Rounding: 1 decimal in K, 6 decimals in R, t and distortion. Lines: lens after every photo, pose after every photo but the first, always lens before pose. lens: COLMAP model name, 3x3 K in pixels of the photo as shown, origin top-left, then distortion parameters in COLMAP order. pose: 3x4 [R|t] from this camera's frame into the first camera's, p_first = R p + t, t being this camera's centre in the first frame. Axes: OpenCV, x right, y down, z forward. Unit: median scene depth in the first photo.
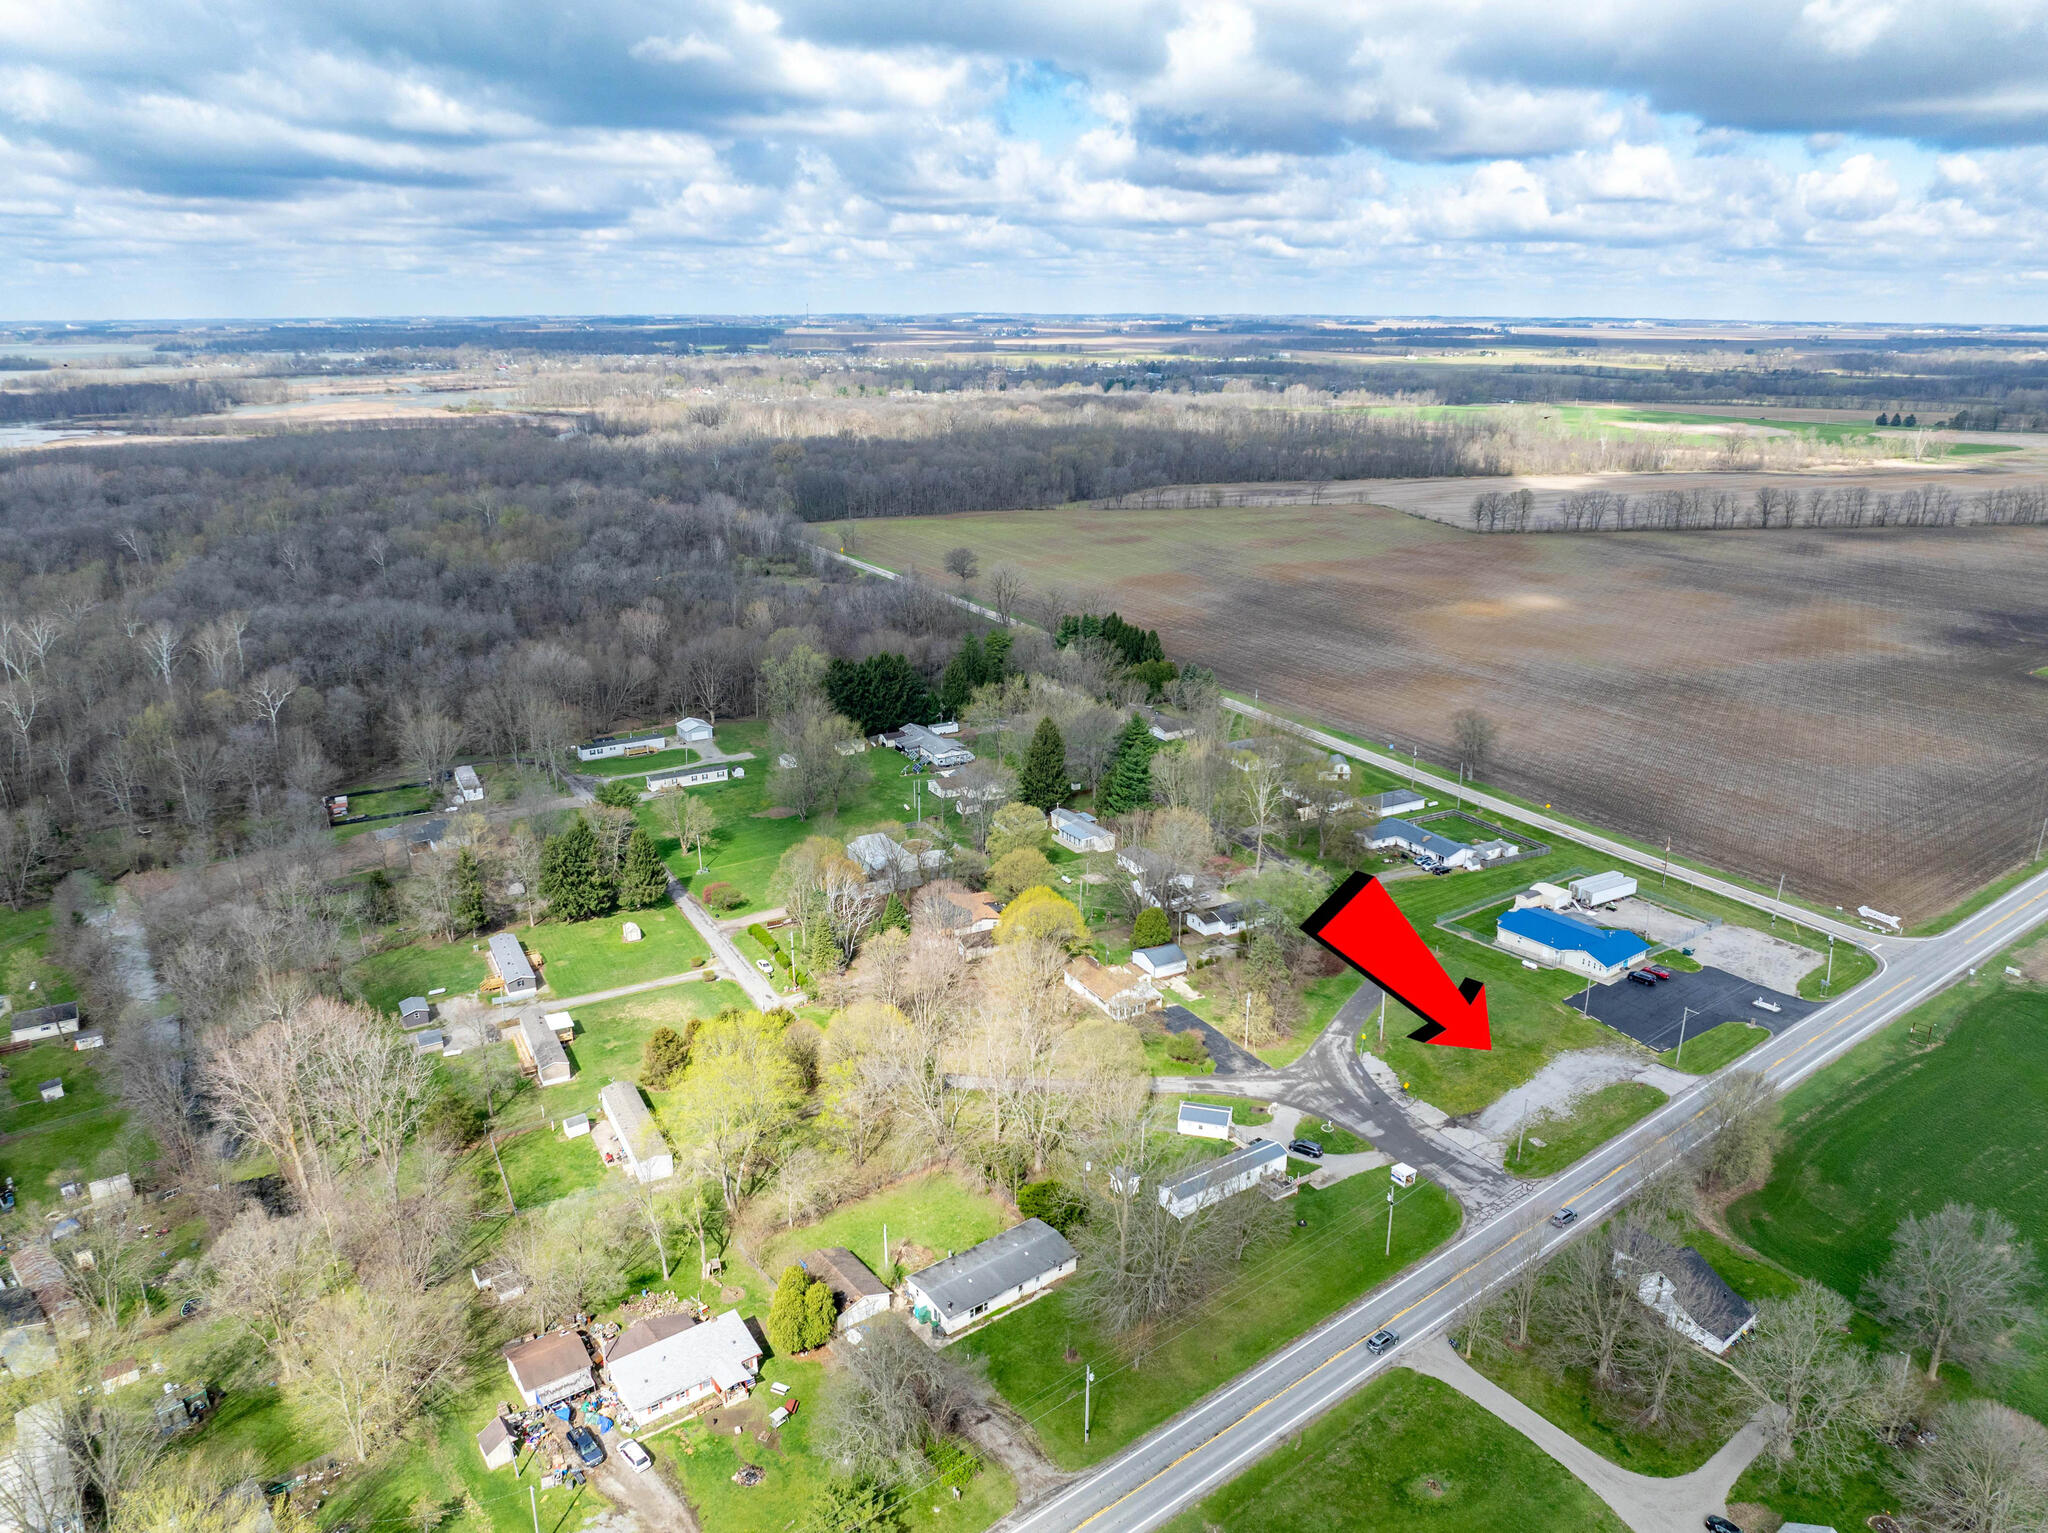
lens RADIAL K [[1453.0, 0, 1021.0], [0, 1453.0, 759.6], [0, 0, 1]] dist [-0.031417, -0.011395]
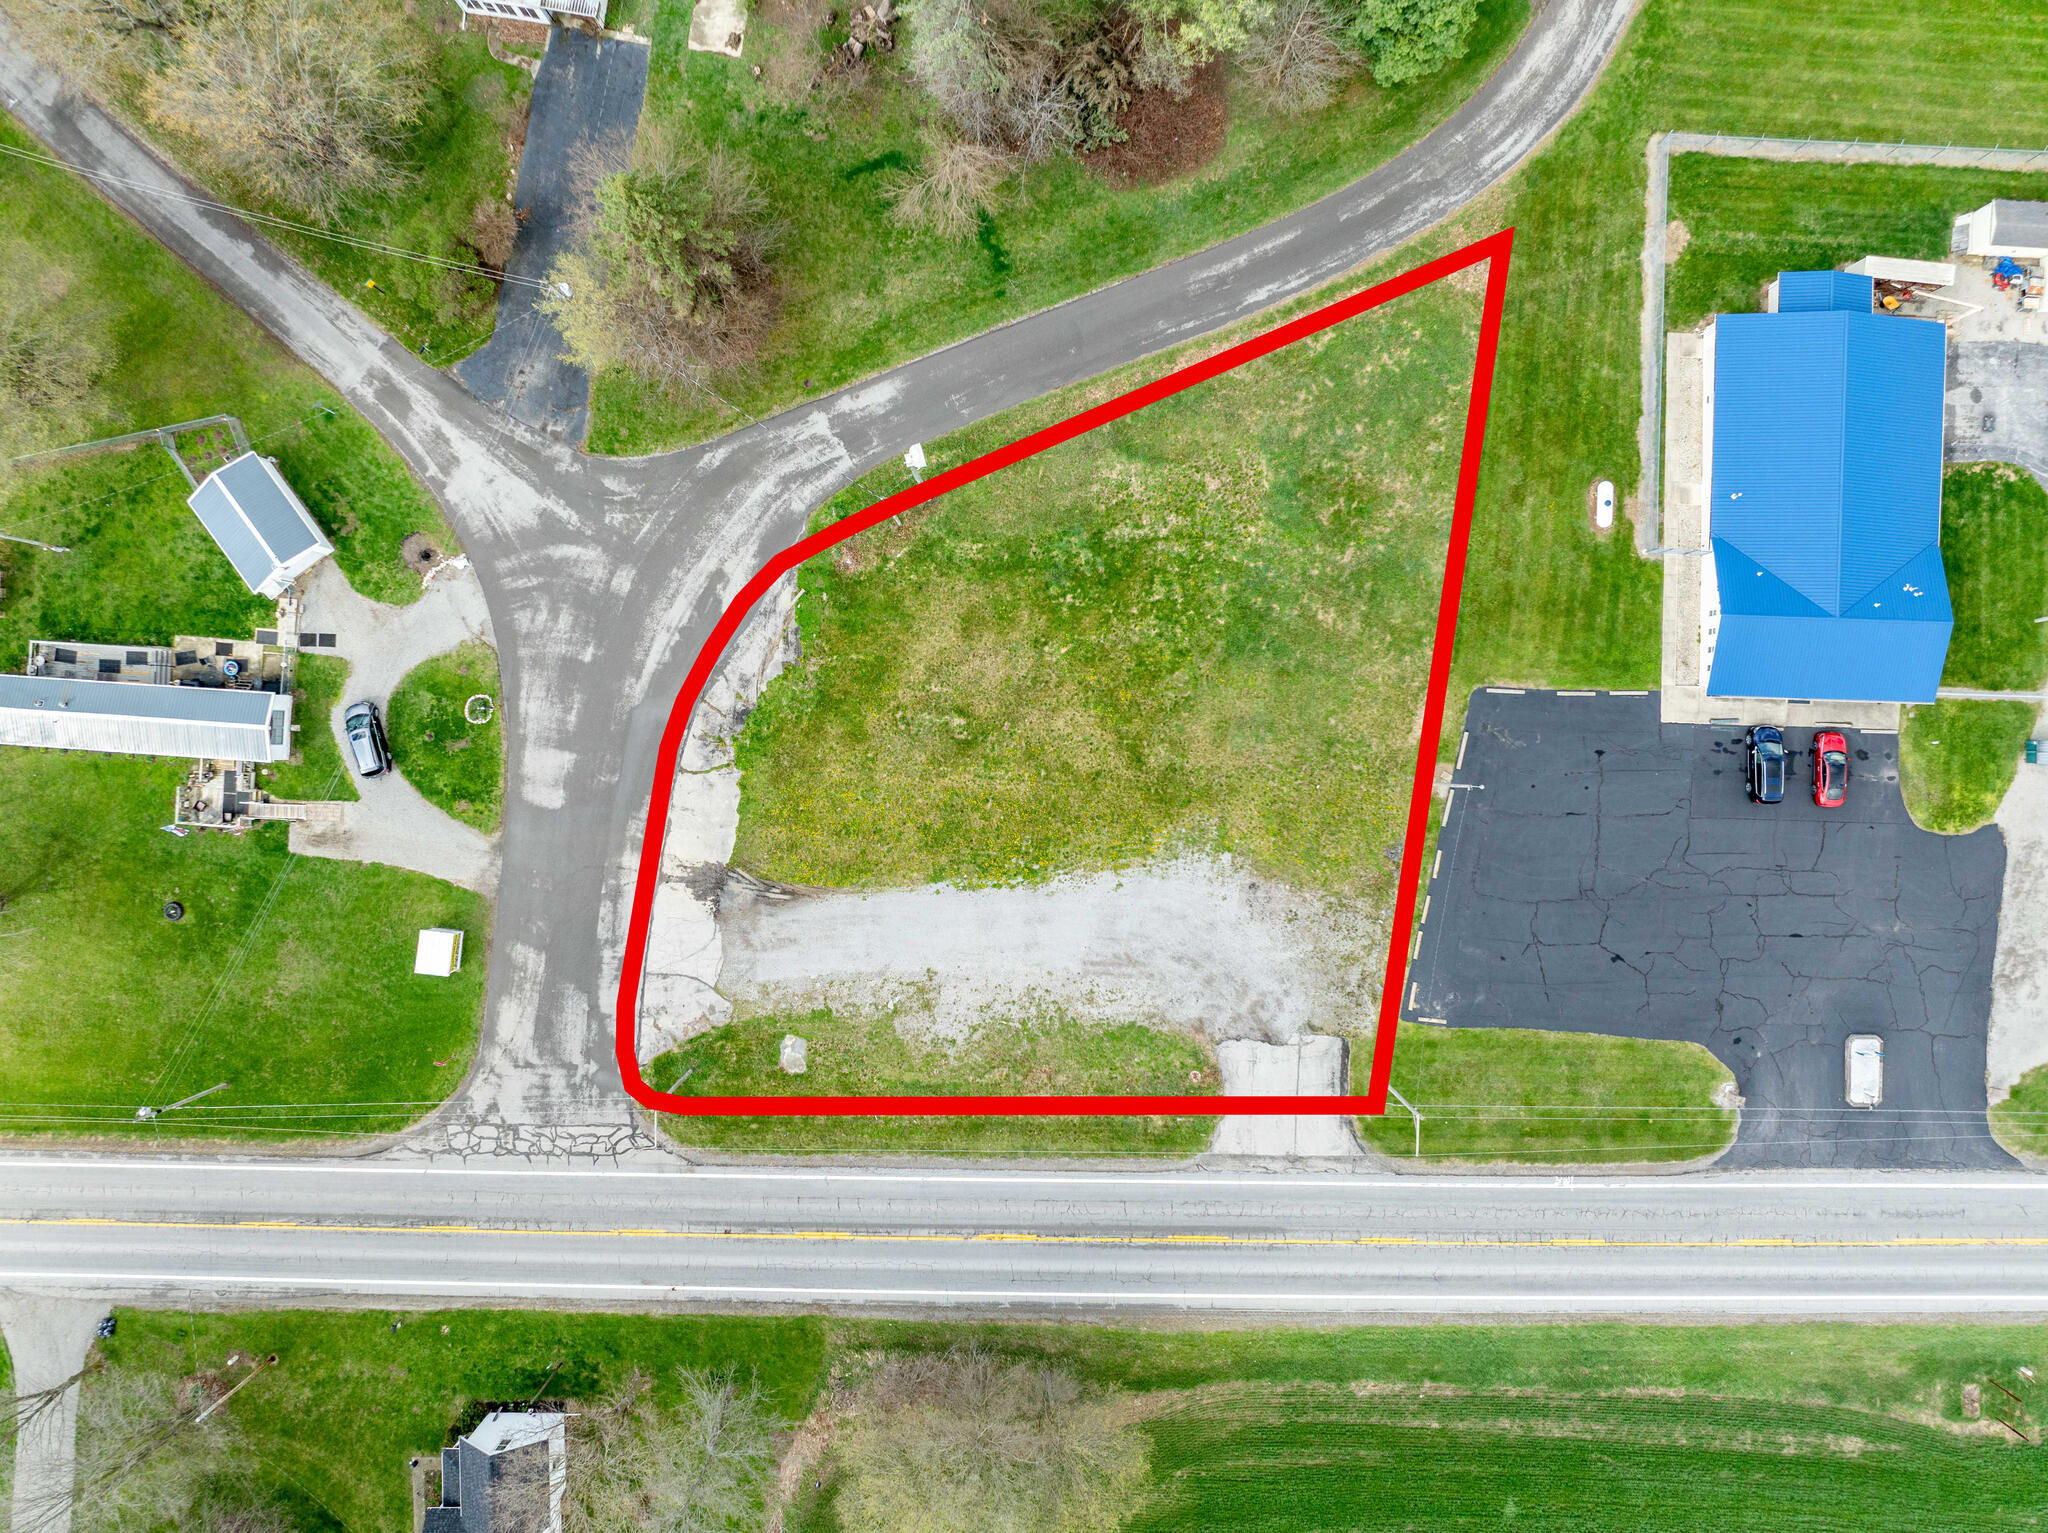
lens RADIAL K [[1433.6, 0, 1020.3], [0, 1433.6, 818.7], [0, 0, 1]] dist [-0.031099, 0.002347]
pose [[0.783588, 0.621265, 0.004439, 0.277204], [-0.175865, 0.214951, 0.960660, -0.138639], [0.595870, -0.753542, 0.277691, 0.738710]]
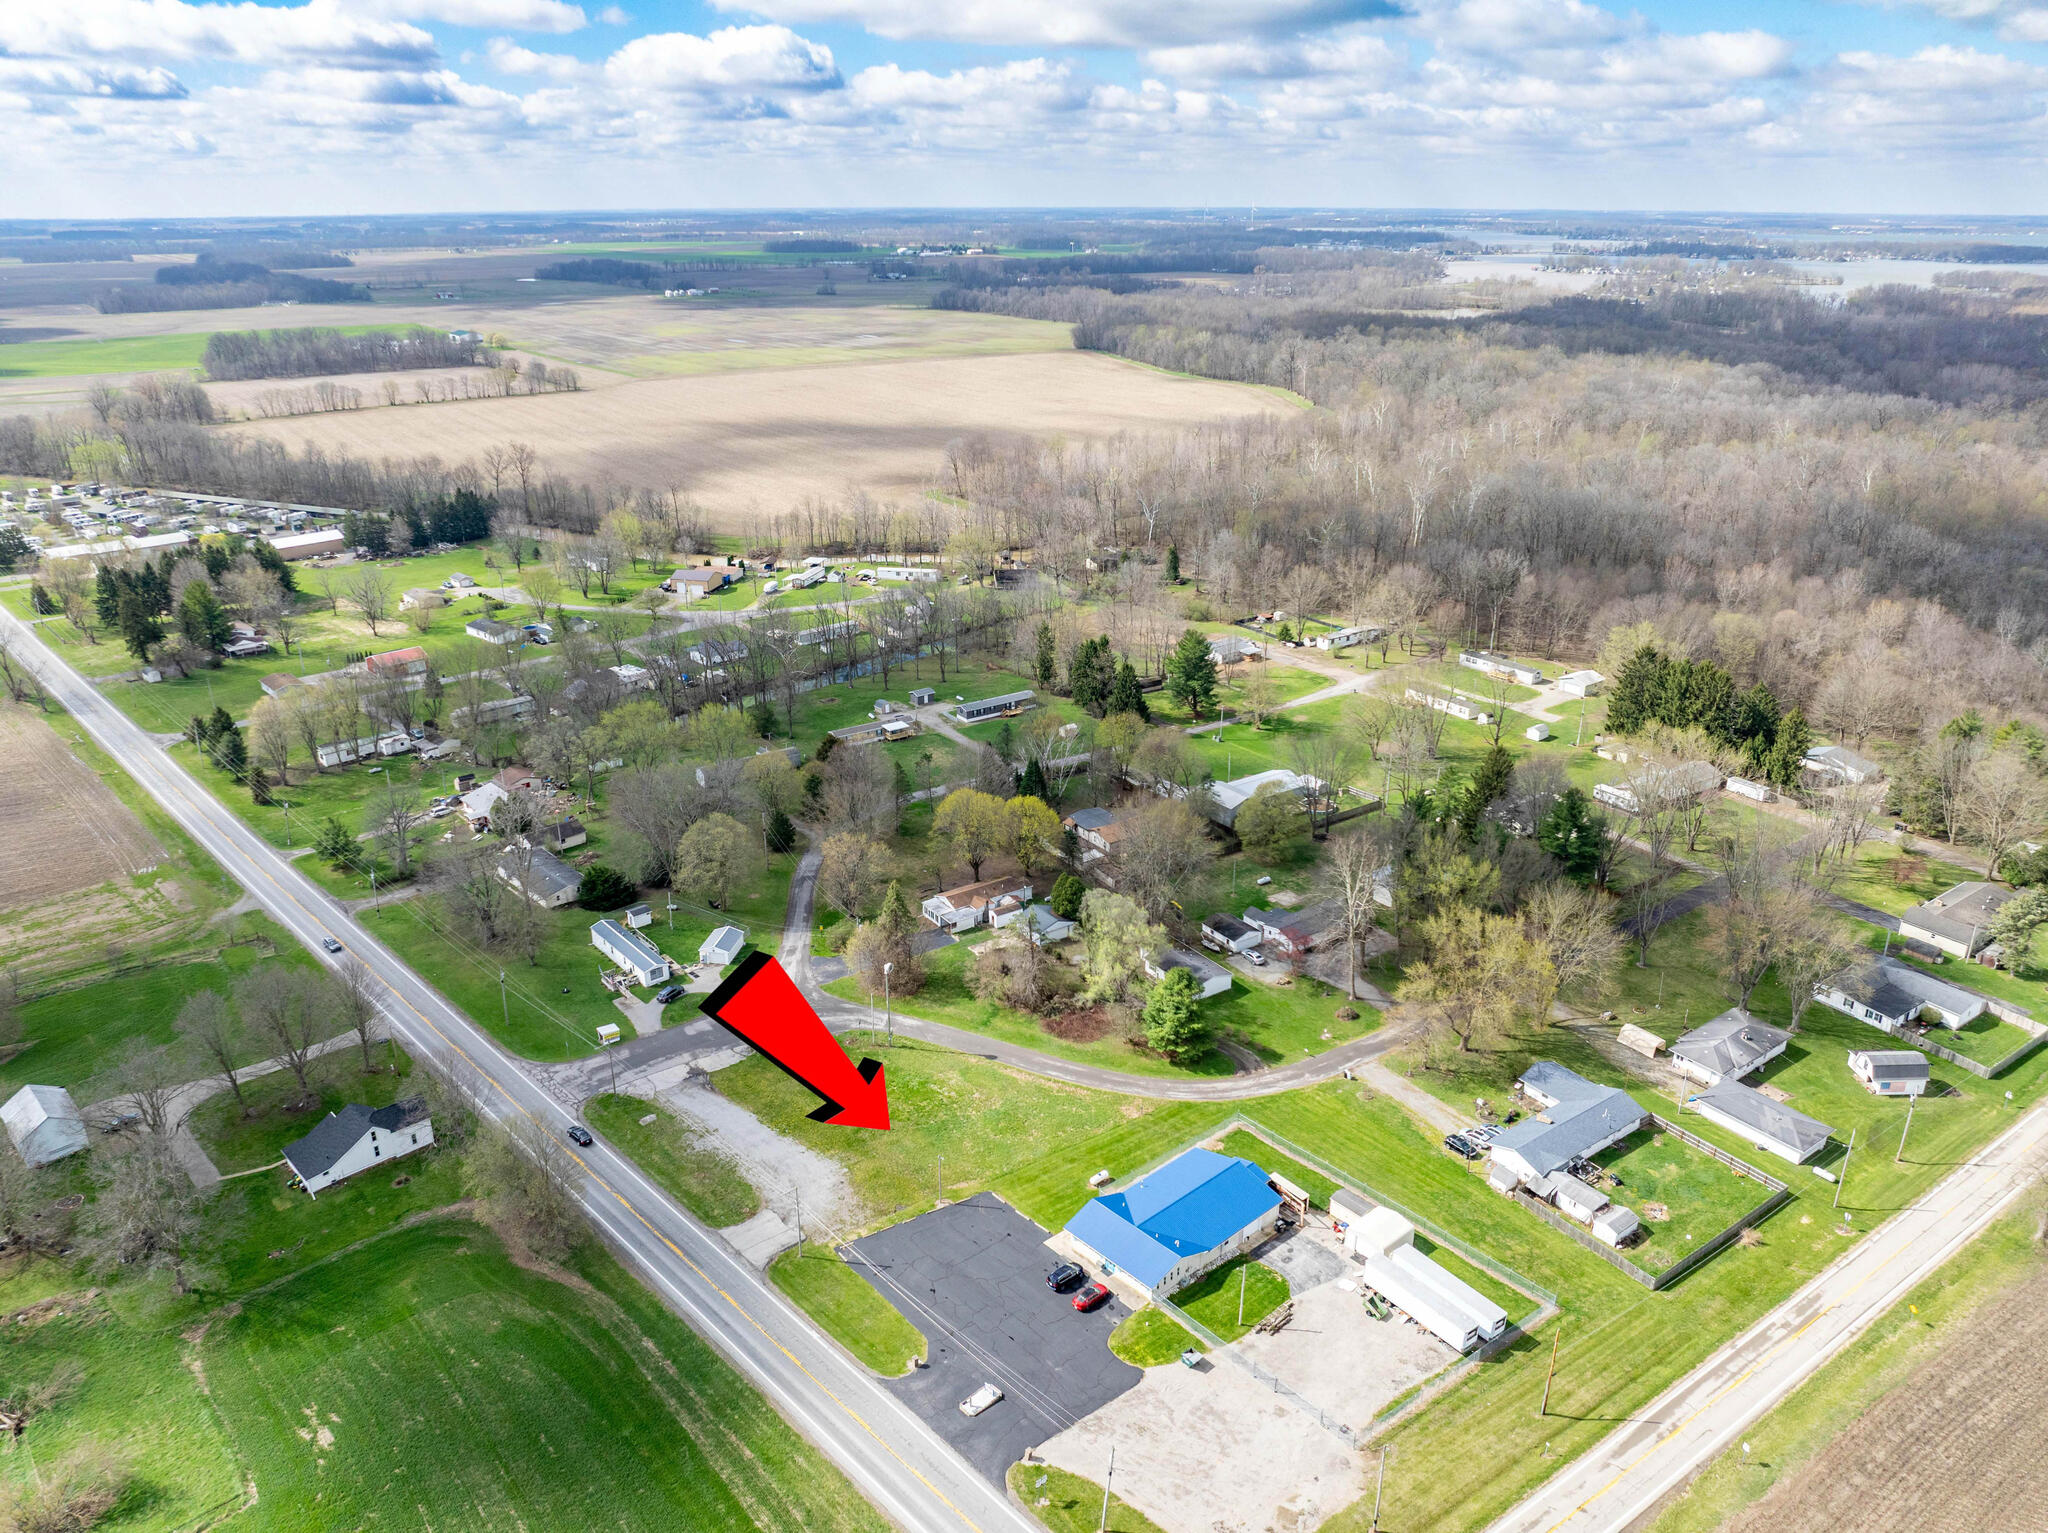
lens RADIAL K [[1441.5, 0, 1025.8], [0, 1441.5, 767.9], [0, 0, 1]] dist [-0.038309, 0.009381]
pose [[0.097737, 0.364278, -0.926147, 0.883447], [-0.294308, 0.899560, 0.322762, -0.239291], [0.950700, 0.241026, 0.195130, 0.755660]]
